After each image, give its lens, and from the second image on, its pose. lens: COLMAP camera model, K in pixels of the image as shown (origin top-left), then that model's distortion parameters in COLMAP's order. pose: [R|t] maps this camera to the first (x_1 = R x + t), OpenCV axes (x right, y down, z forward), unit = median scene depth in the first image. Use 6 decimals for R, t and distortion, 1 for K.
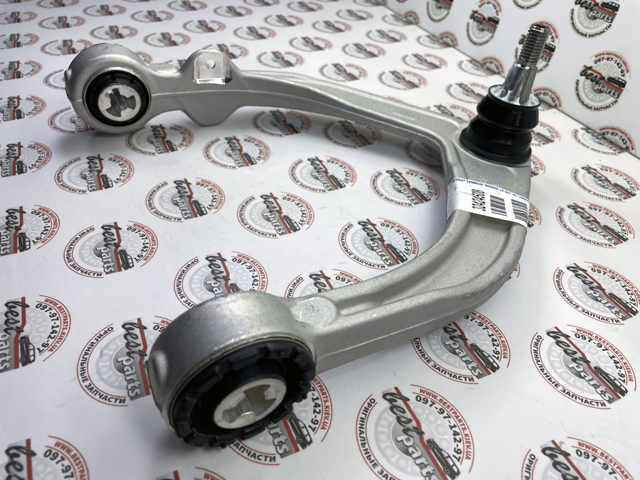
lens RADIAL K [[483.8, 0, 316.4], [0, 483.8, 238.3], [0, 0, 1]] dist [0.080286, -0.117886]
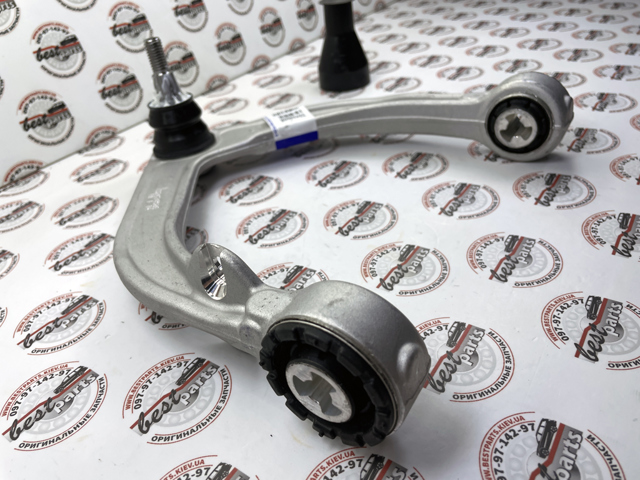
lens RADIAL K [[496.1, 0, 313.0], [0, 496.1, 241.1], [0, 0, 1]] dist [0.077752, -0.124677]
pose [[-0.502437, -0.507795, 0.699787, -0.764697], [0.623240, 0.348272, 0.700199, -0.802909], [-0.599273, 0.787941, 0.141493, 0.908648]]
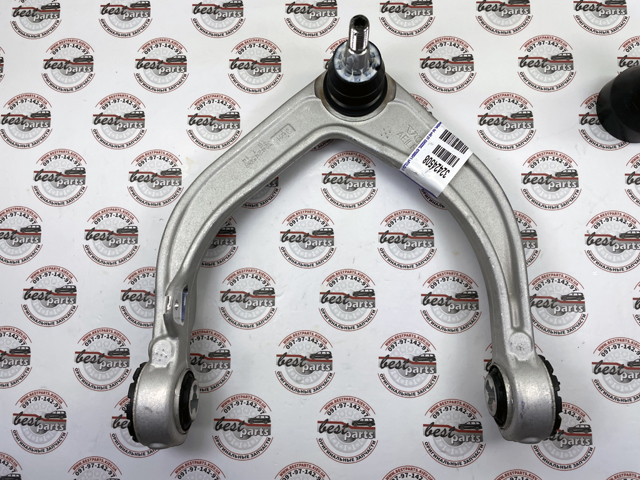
lens RADIAL K [[483.8, 0, 316.4], [0, 483.8, 238.3], [0, 0, 1]] dist [0.080286, -0.117886]
pose [[0.425789, -0.904605, 0.019846, -0.000036], [0.647676, 0.320025, 0.691448, -0.973004], [-0.631838, -0.281558, 0.722154, 0.187819]]
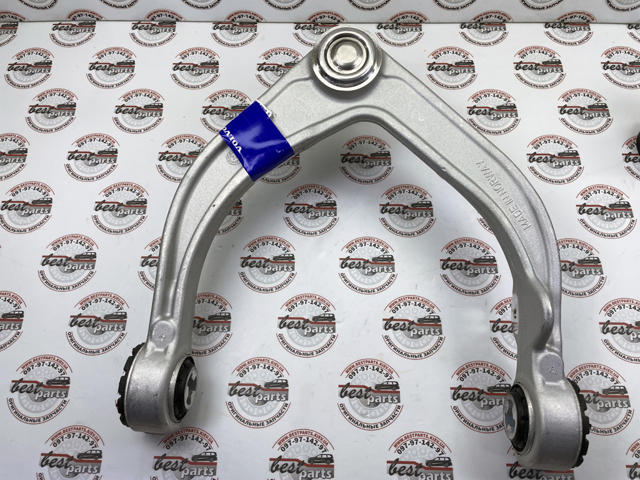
lens RADIAL K [[483.8, 0, 316.4], [0, 483.8, 238.3], [0, 0, 1]] dist [0.080286, -0.117886]
pose [[0.434065, -0.863309, 0.257460, -0.293453], [0.634826, 0.495892, 0.592526, -0.971212], [-0.639205, -0.093753, 0.763301, 0.251011]]
